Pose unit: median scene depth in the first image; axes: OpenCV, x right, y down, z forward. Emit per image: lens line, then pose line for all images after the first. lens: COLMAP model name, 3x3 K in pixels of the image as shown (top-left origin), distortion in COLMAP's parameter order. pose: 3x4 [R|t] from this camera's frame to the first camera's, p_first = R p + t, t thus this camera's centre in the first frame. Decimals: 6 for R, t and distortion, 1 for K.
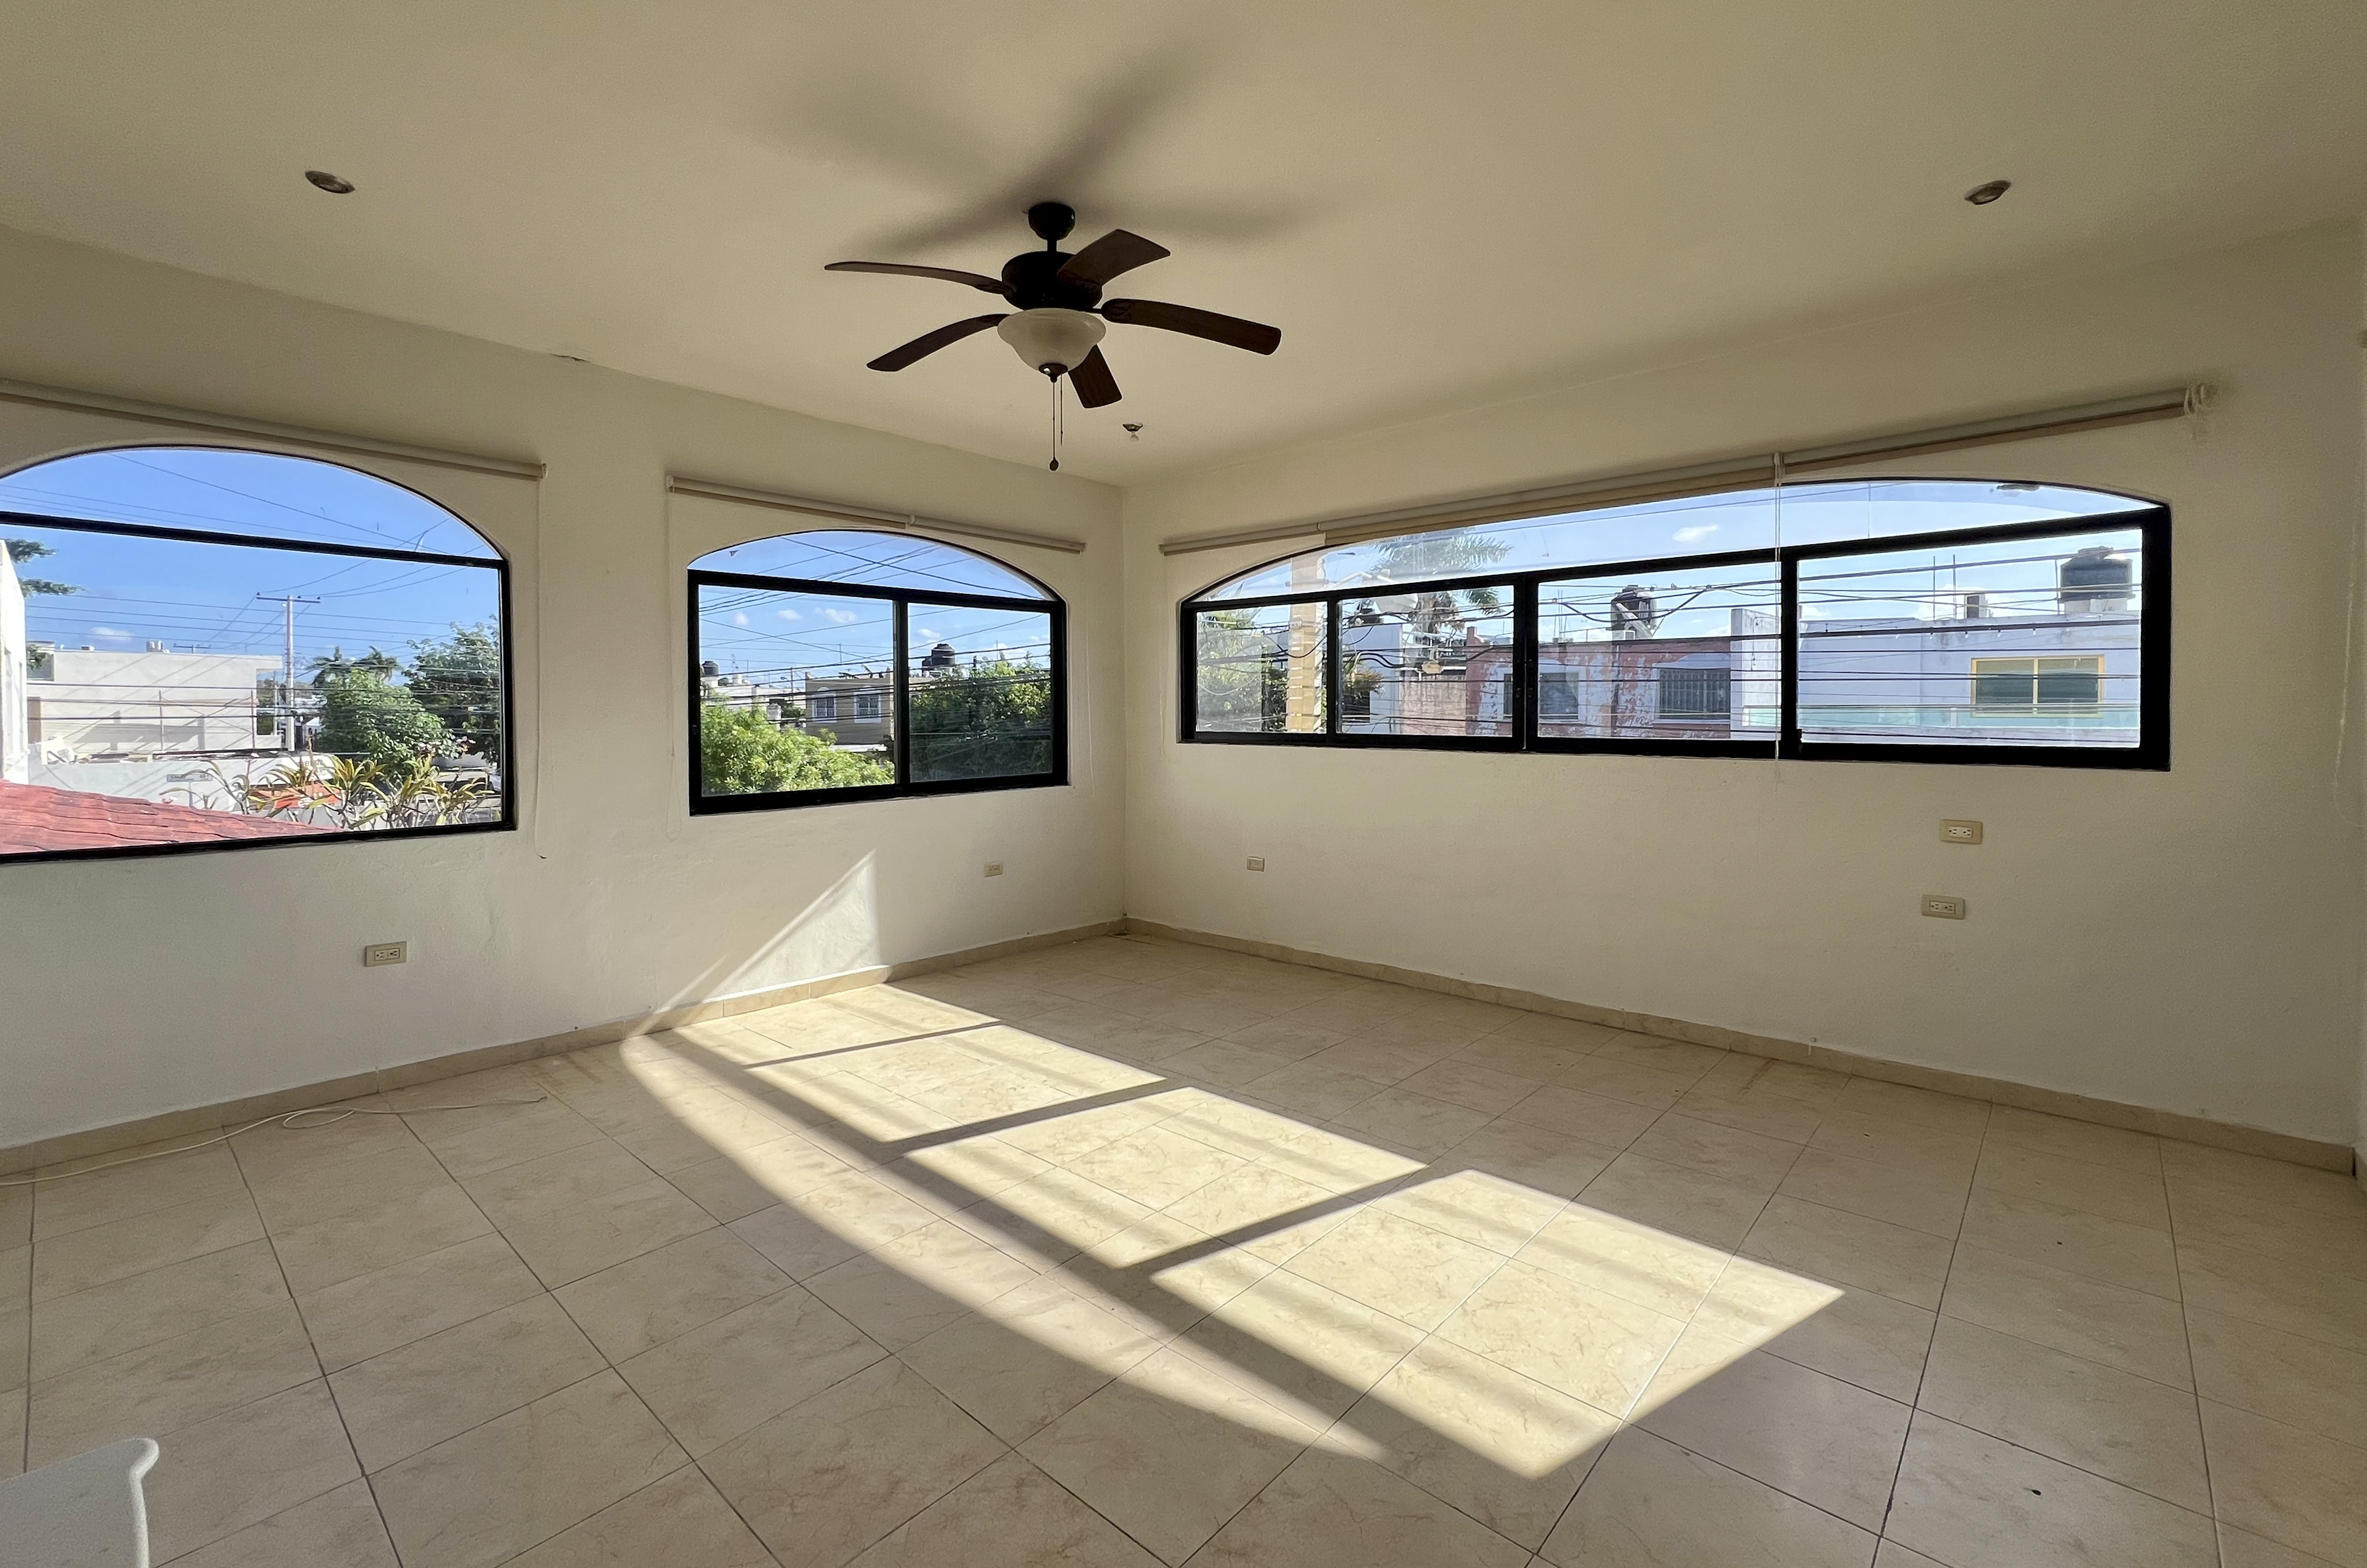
lens RADIAL K [[1015.0, 0, 1157.8], [0, 1015.0, 718.9], [0, 0, 1]] dist [-0.000139, -0.000116]
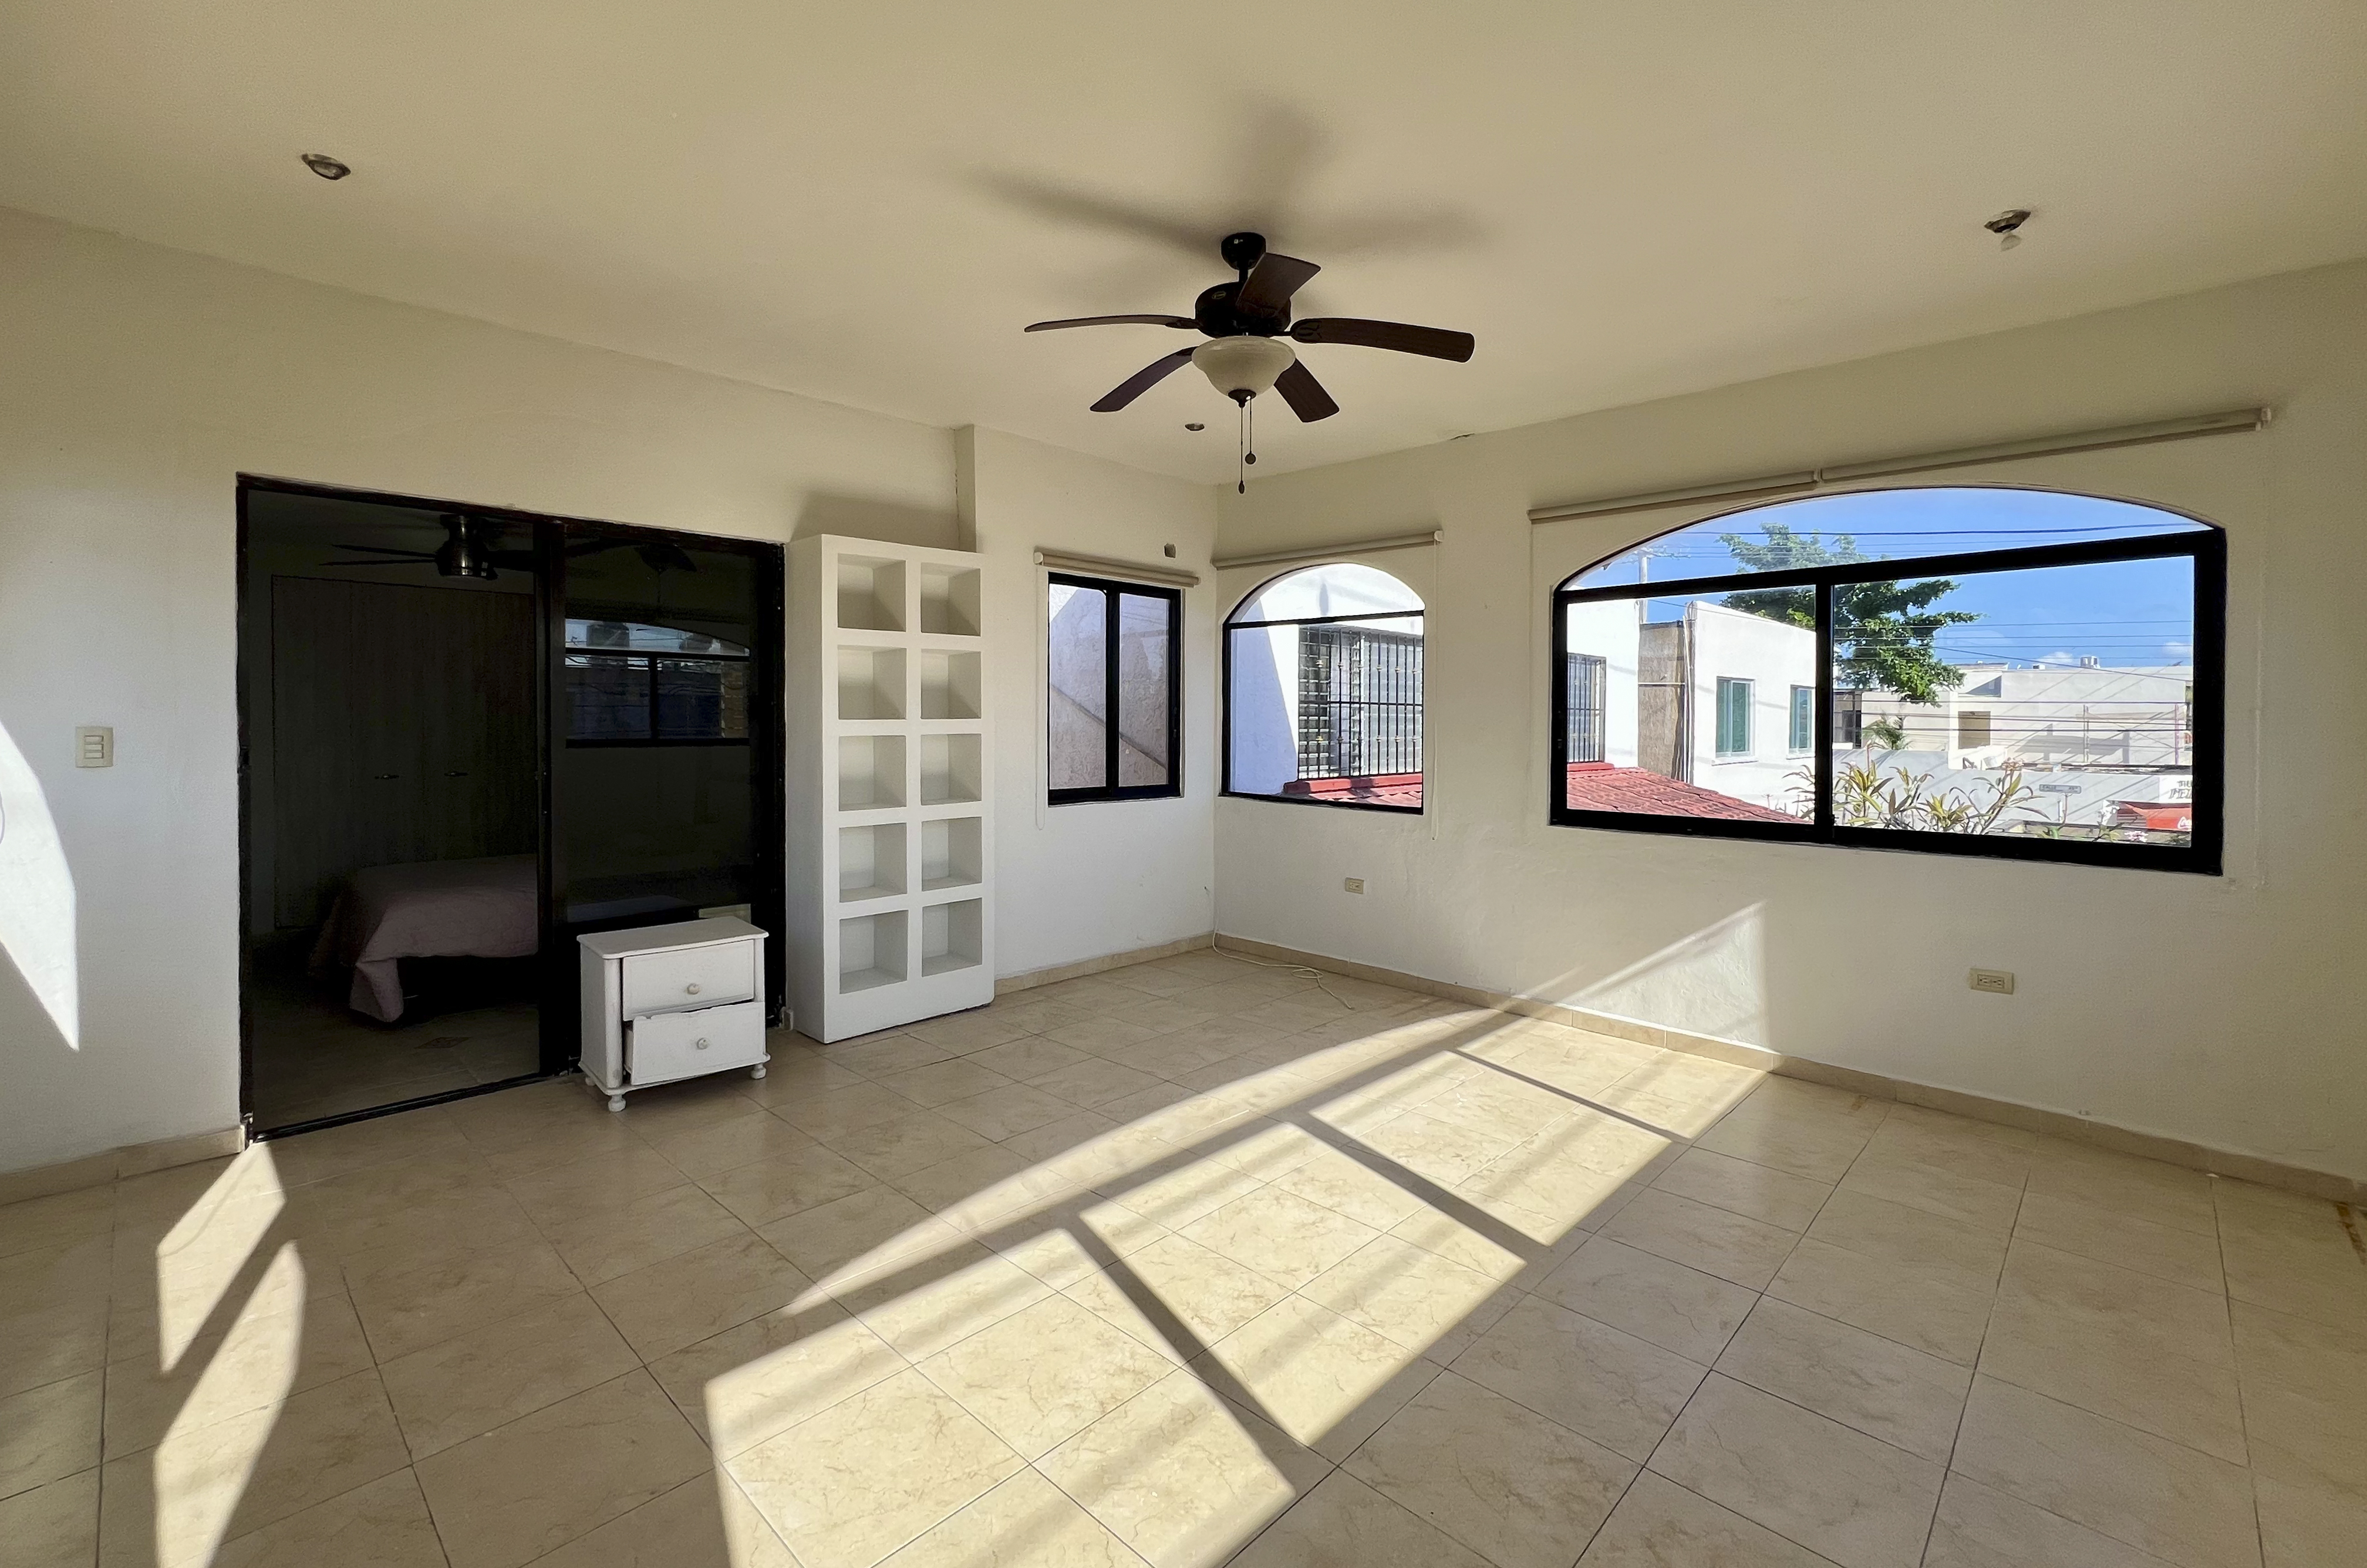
lens RADIAL K [[1015.0, 0, 1157.8], [0, 1015.0, 718.9], [0, 0, 1]] dist [-0.000139, -0.000116]
pose [[-0.032365, 0.003071, -0.999471, 0.785417], [-0.016691, 0.999854, 0.003613, -0.015186], [0.999337, 0.016799, -0.032309, 0.799874]]
